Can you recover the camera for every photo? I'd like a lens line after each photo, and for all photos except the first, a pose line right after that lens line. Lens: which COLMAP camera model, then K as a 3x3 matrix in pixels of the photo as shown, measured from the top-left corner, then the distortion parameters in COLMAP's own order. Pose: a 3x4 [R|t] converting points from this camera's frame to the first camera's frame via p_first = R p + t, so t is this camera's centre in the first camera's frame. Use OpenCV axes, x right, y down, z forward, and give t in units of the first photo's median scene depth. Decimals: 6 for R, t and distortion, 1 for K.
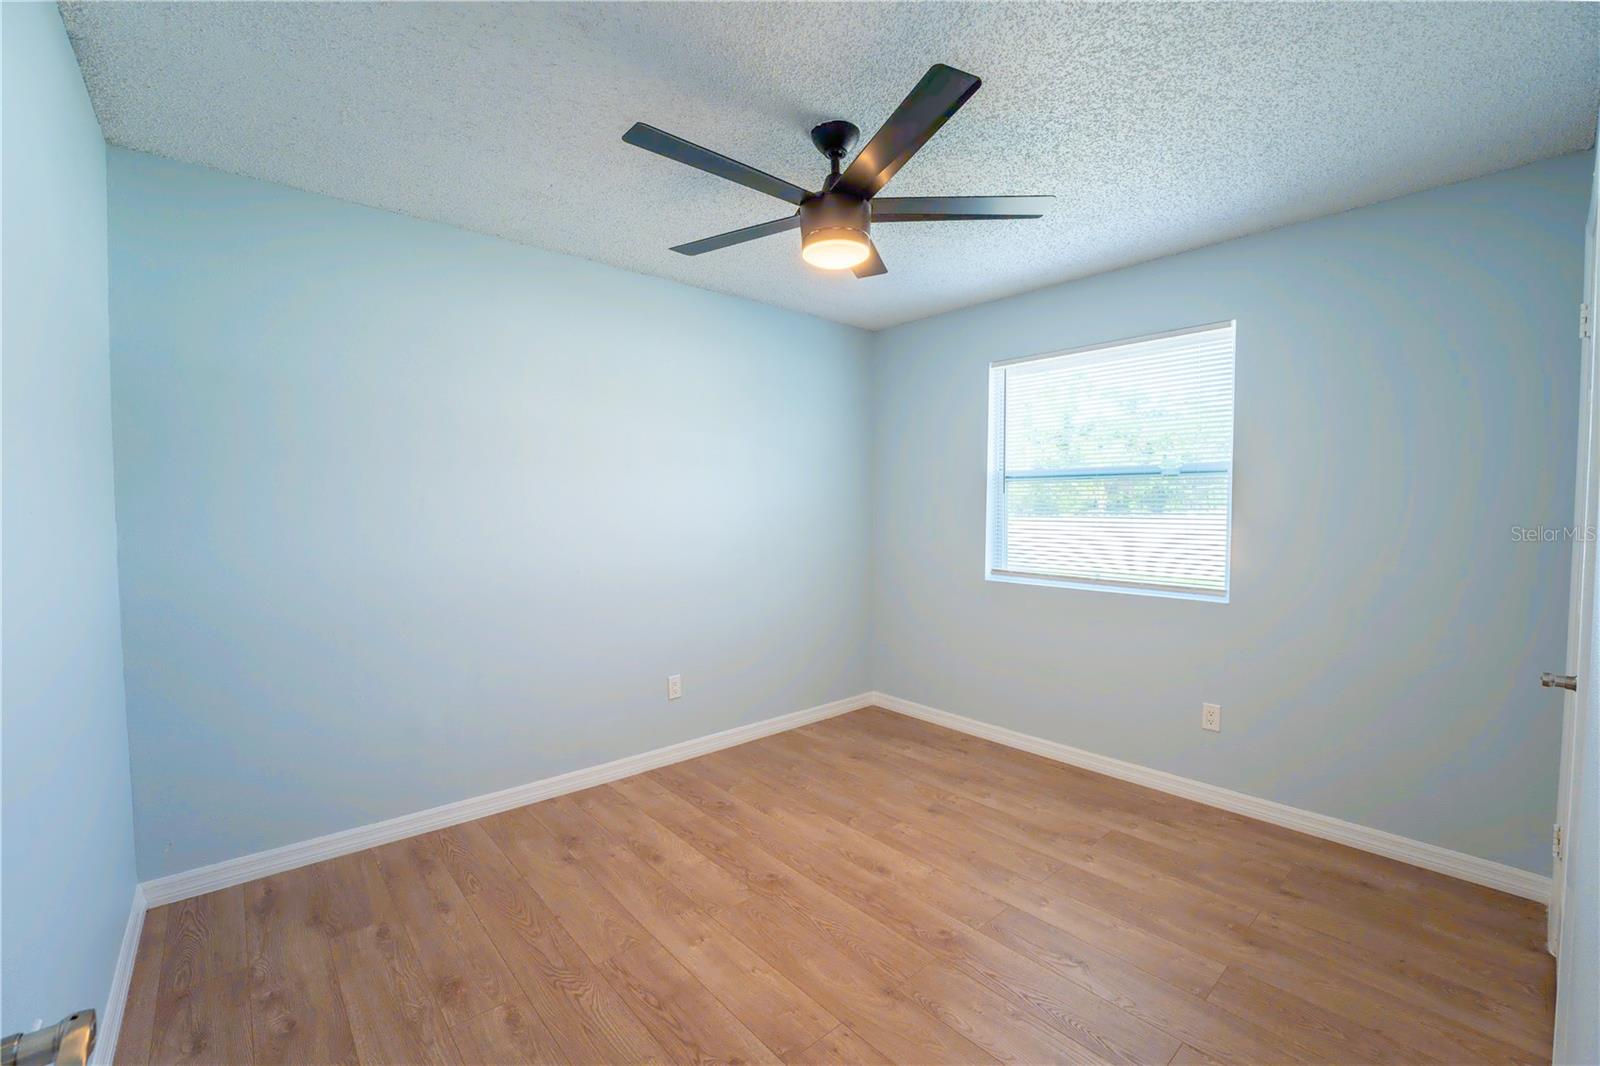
lens RADIAL K [[660.8, 0, 798.0], [0, 660.8, 535.1], [0, 0, 1]] dist [-0.032339, 0.005512]
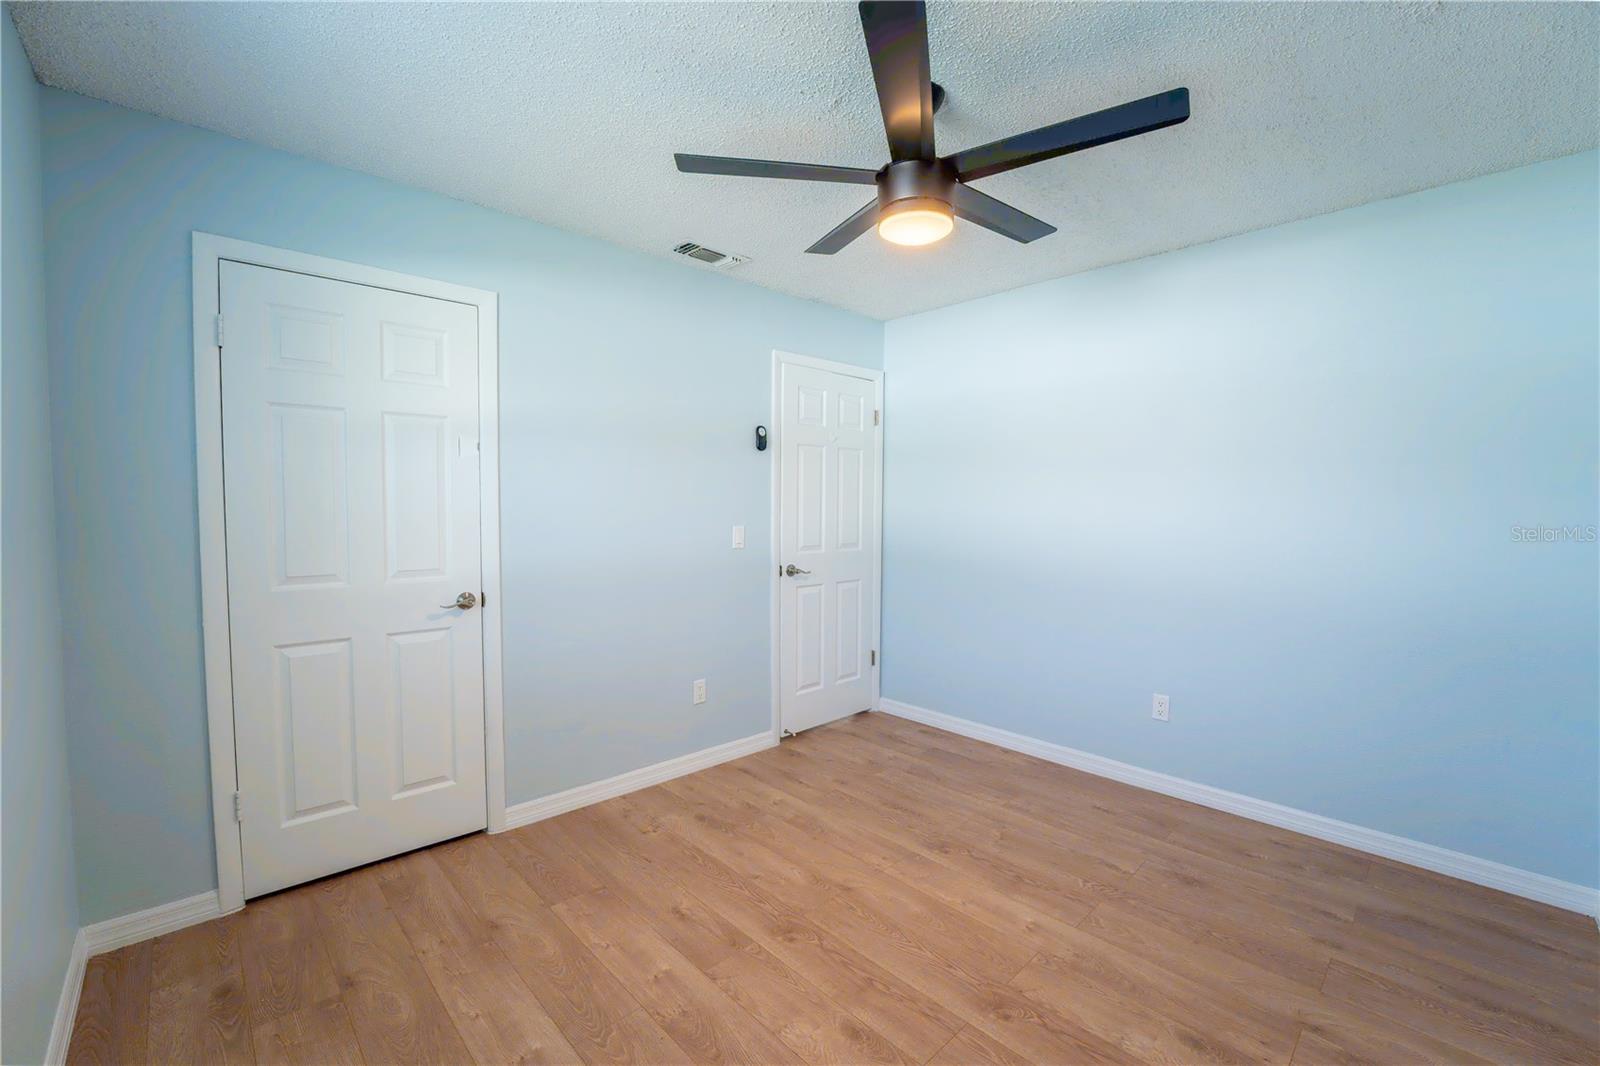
lens RADIAL K [[660.8, 0, 798.0], [0, 660.8, 535.1], [0, 0, 1]] dist [-0.032339, 0.005512]
pose [[-0.999177, -0.002426, -0.040485, 0.225052], [-0.006193, 0.995630, 0.093180, -0.075761], [0.040082, 0.093354, -0.994826, 1.703931]]
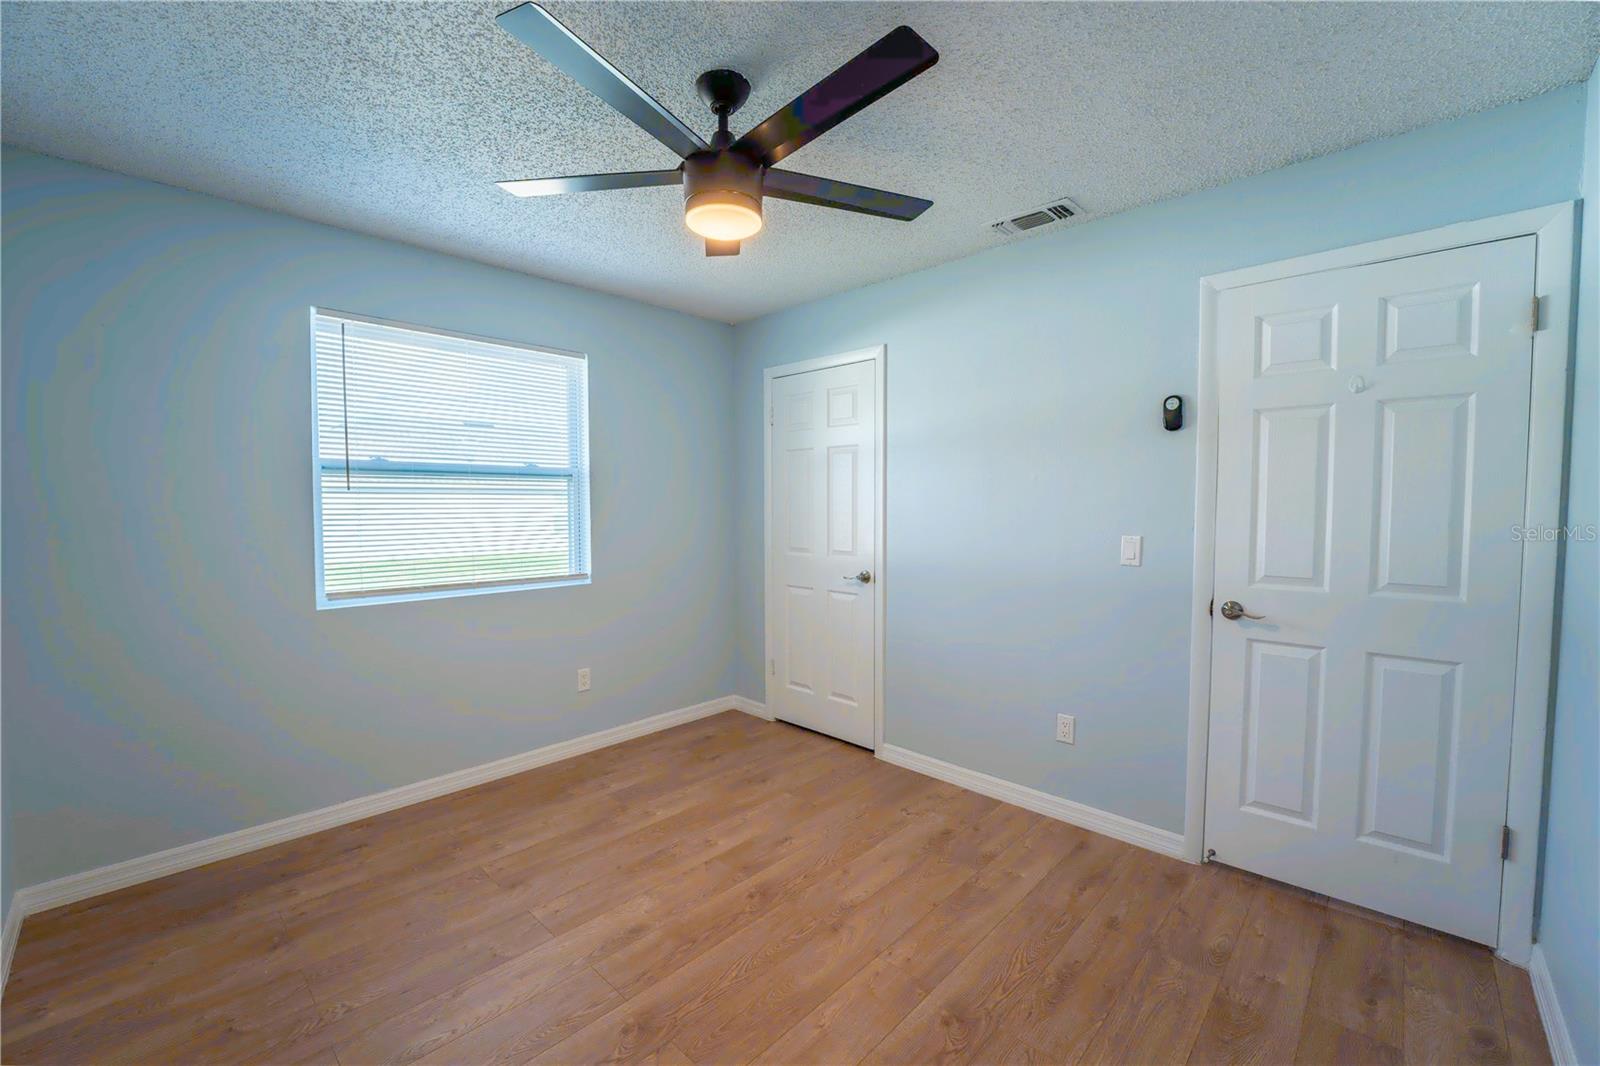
lens RADIAL K [[654.2, 0, 800.0], [0, 654.2, 533.0], [0, 0, 1]] dist [-0.032577, 0.004320]
pose [[-0.094215, -0.044251, 0.994568, -0.743641], [0.046675, 0.997717, 0.048812, -0.041229], [-0.994457, 0.051021, -0.091935, 0.877999]]
